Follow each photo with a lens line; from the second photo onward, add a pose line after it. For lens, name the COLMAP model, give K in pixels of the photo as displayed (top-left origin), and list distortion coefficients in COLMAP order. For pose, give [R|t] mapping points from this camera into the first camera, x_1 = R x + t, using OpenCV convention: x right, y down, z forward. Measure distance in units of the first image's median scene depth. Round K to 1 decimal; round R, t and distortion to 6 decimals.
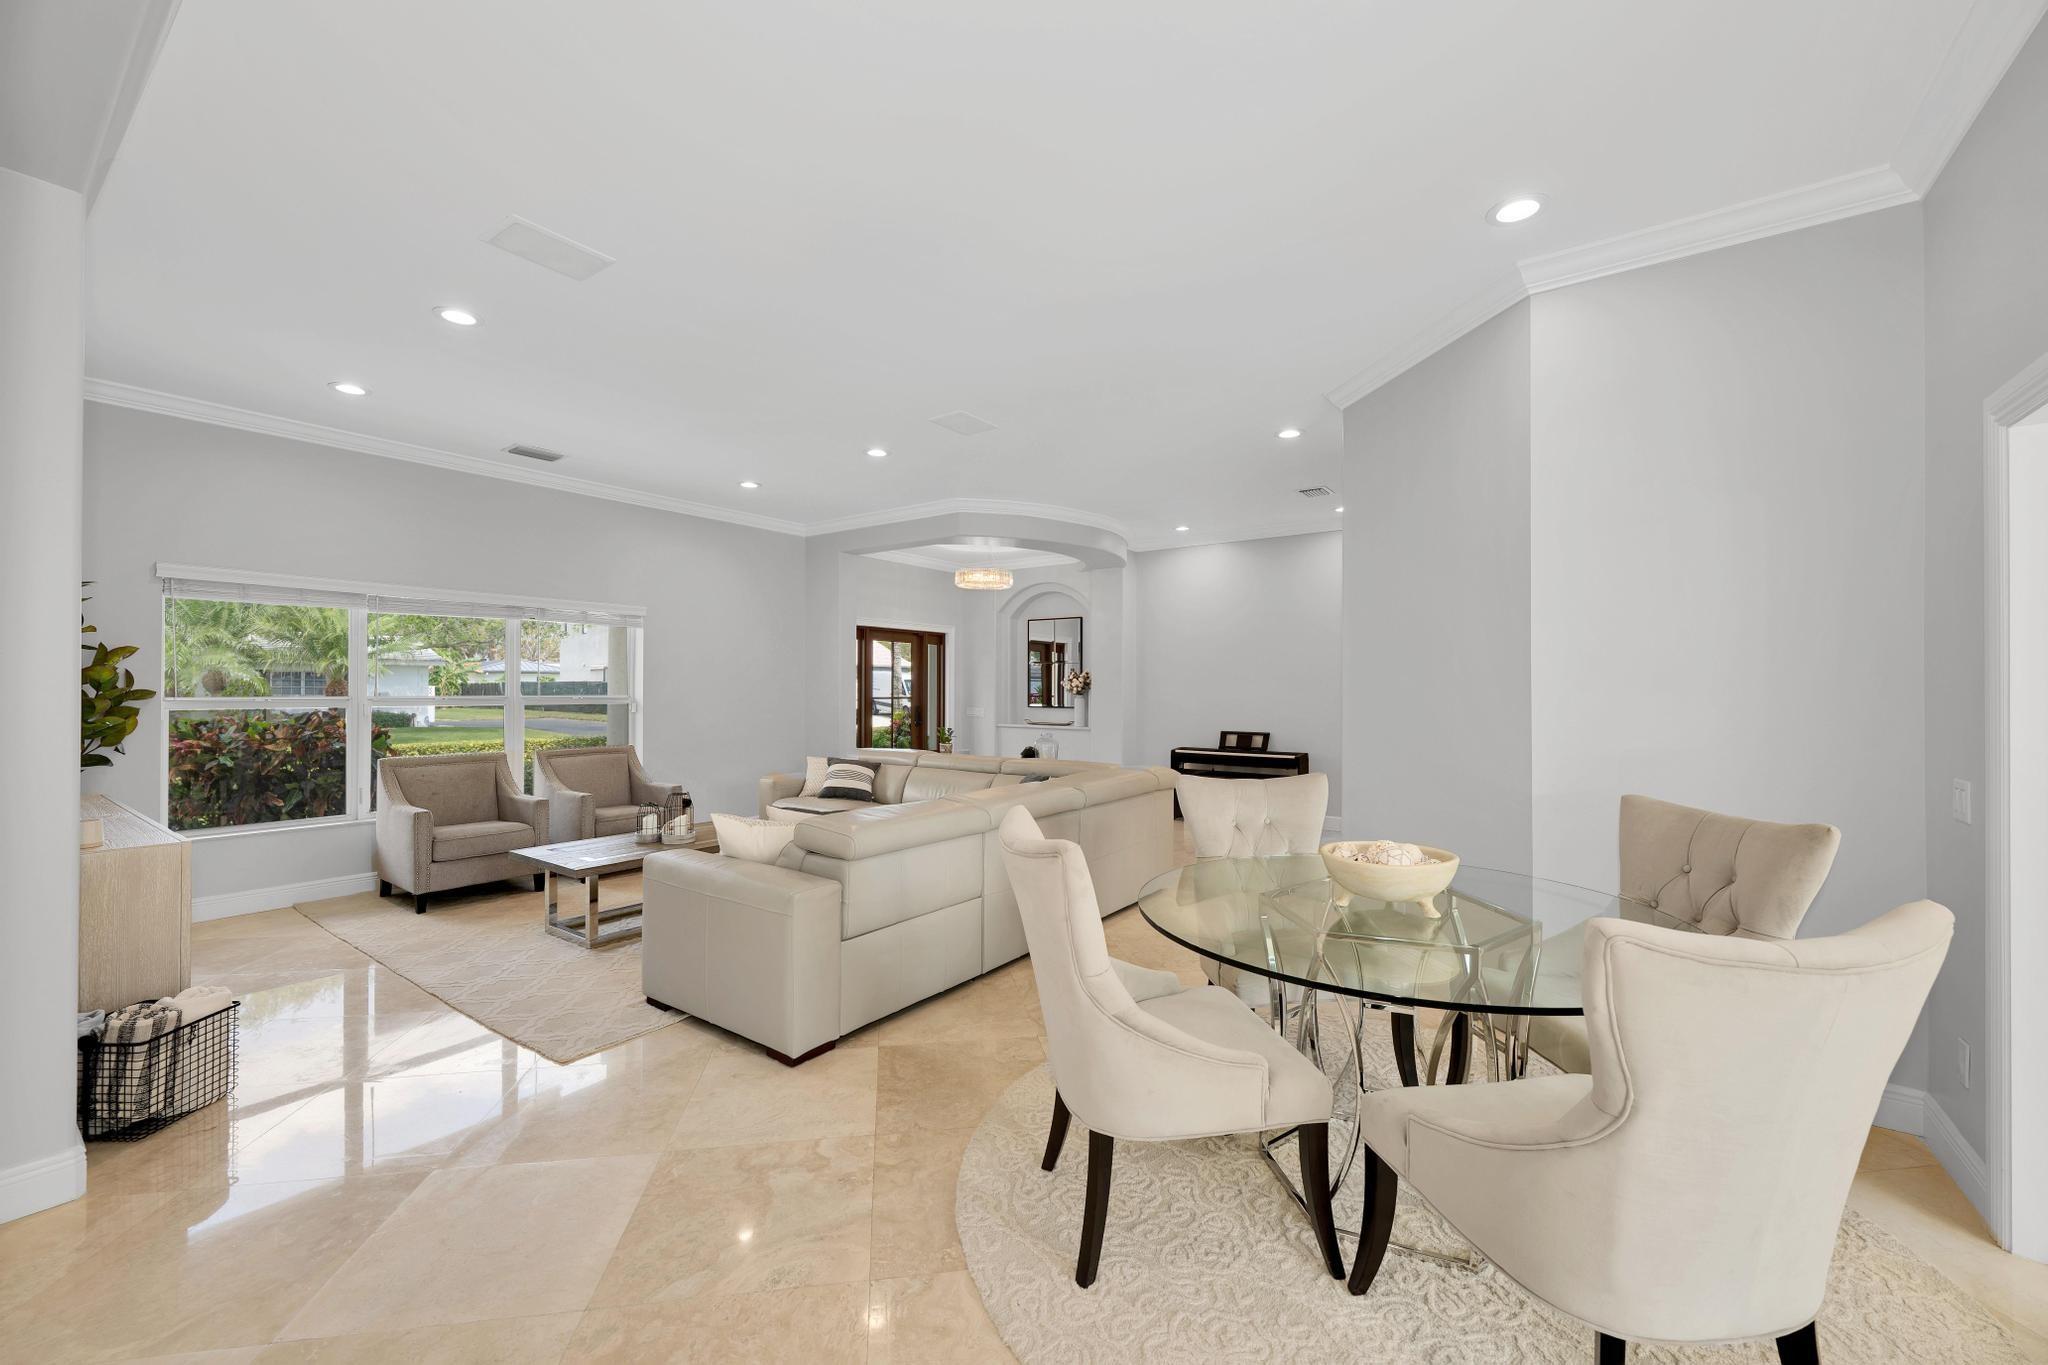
lens RADIAL K [[829.0, 0, 1024.0], [0, 829.0, 682.5], [0, 0, 1]] dist [-0.001556, -0.000145]
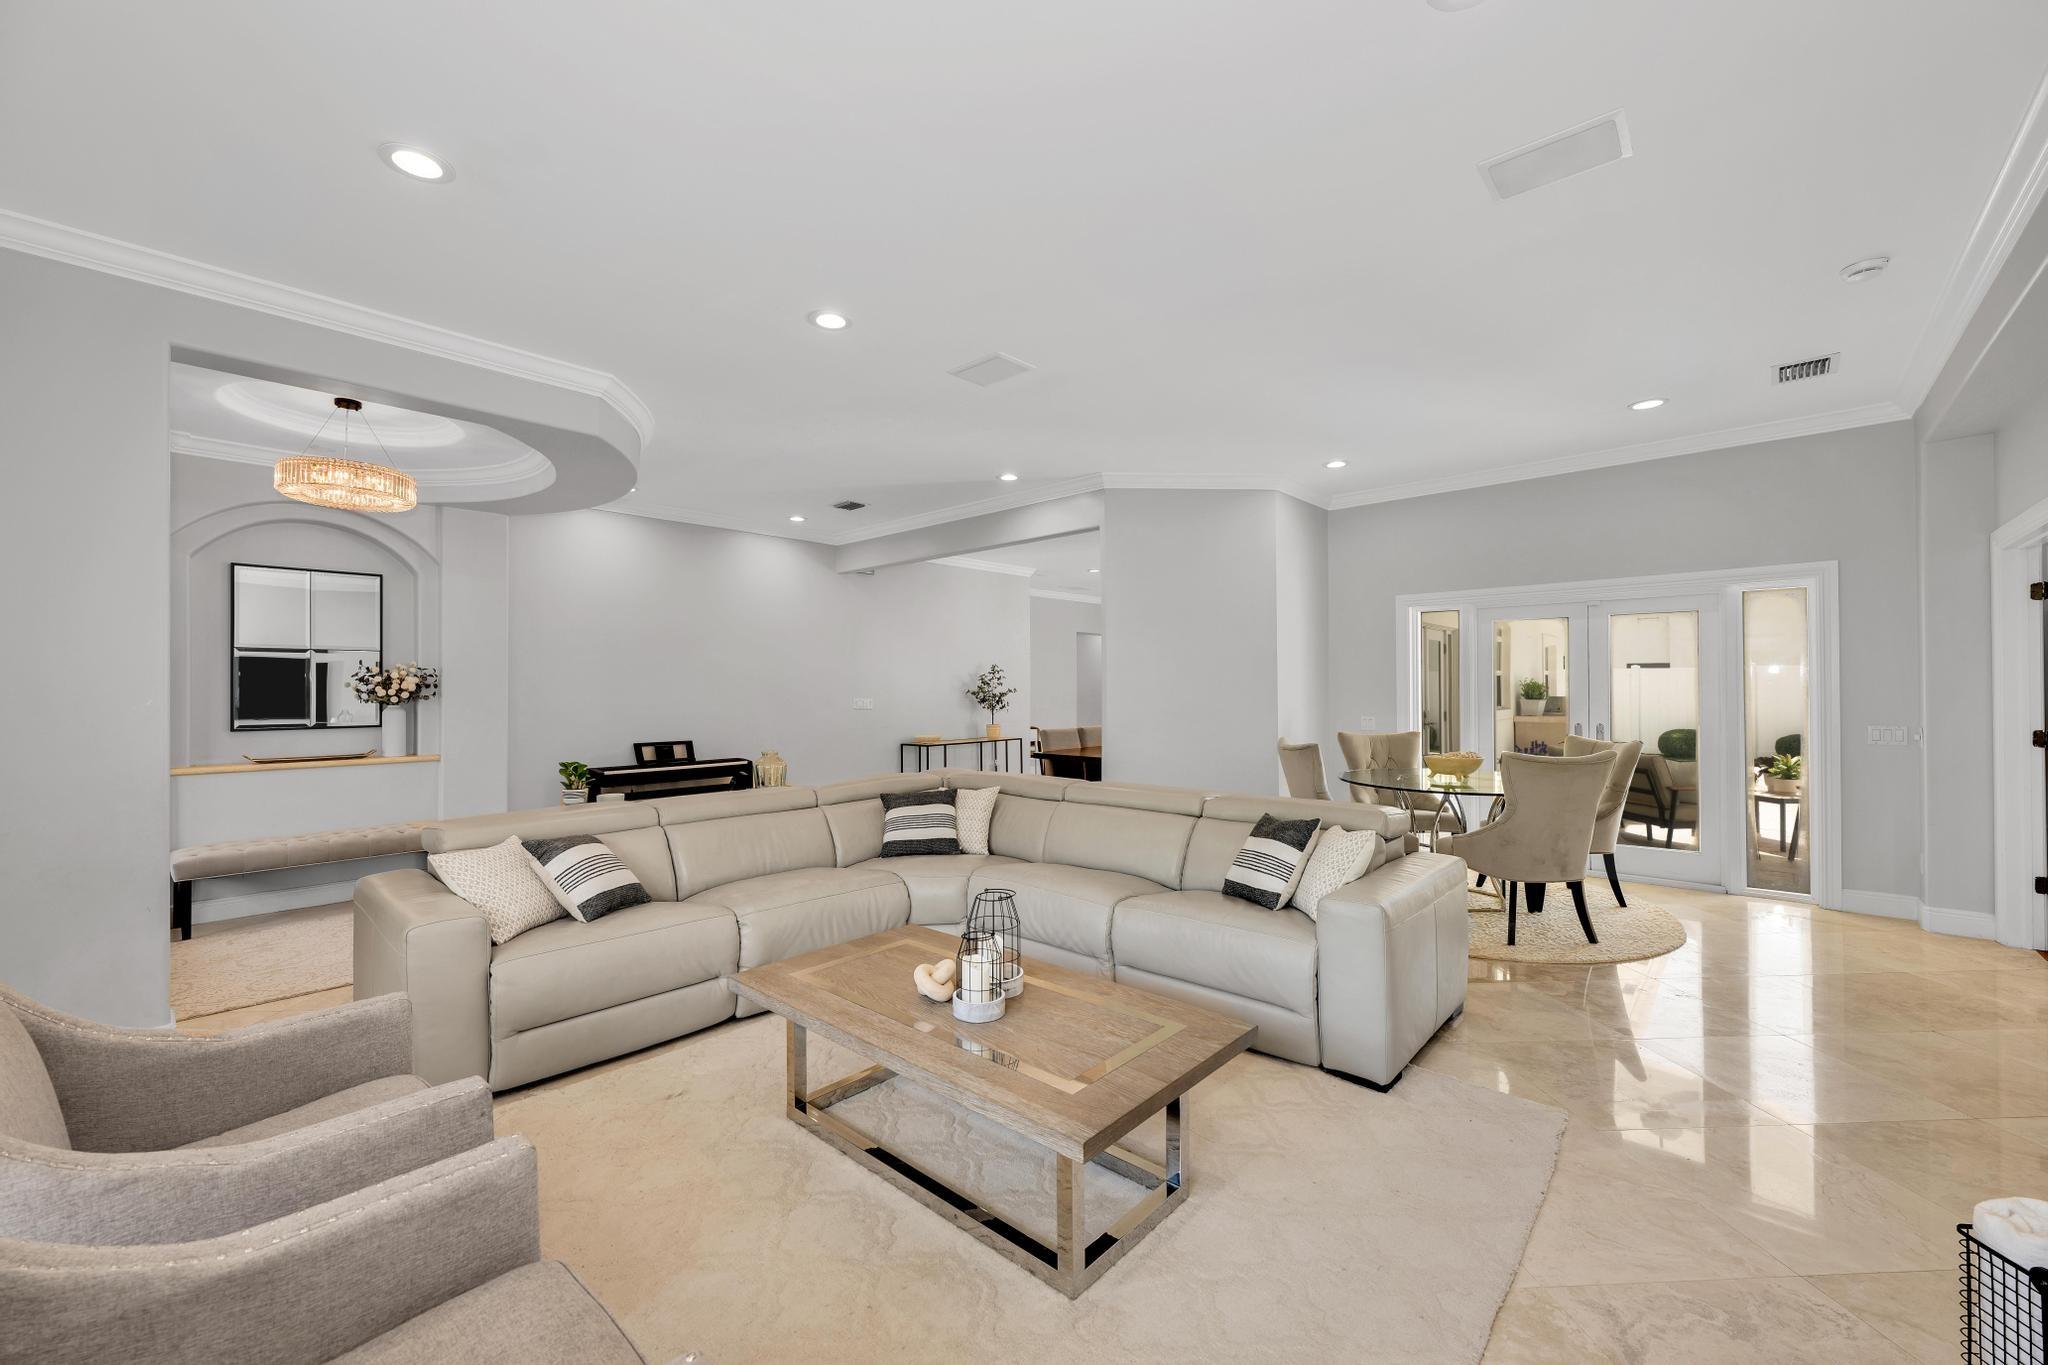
lens RADIAL K [[829.0, 0, 1024.0], [0, 829.0, 682.5], [0, 0, 1]] dist [-0.001556, -0.000145]
pose [[0.135650, 0.006177, 0.990738, -0.530964], [0.005821, 0.999958, -0.007032, 0.006127], [-0.990740, 0.006721, 0.135609, 0.510361]]
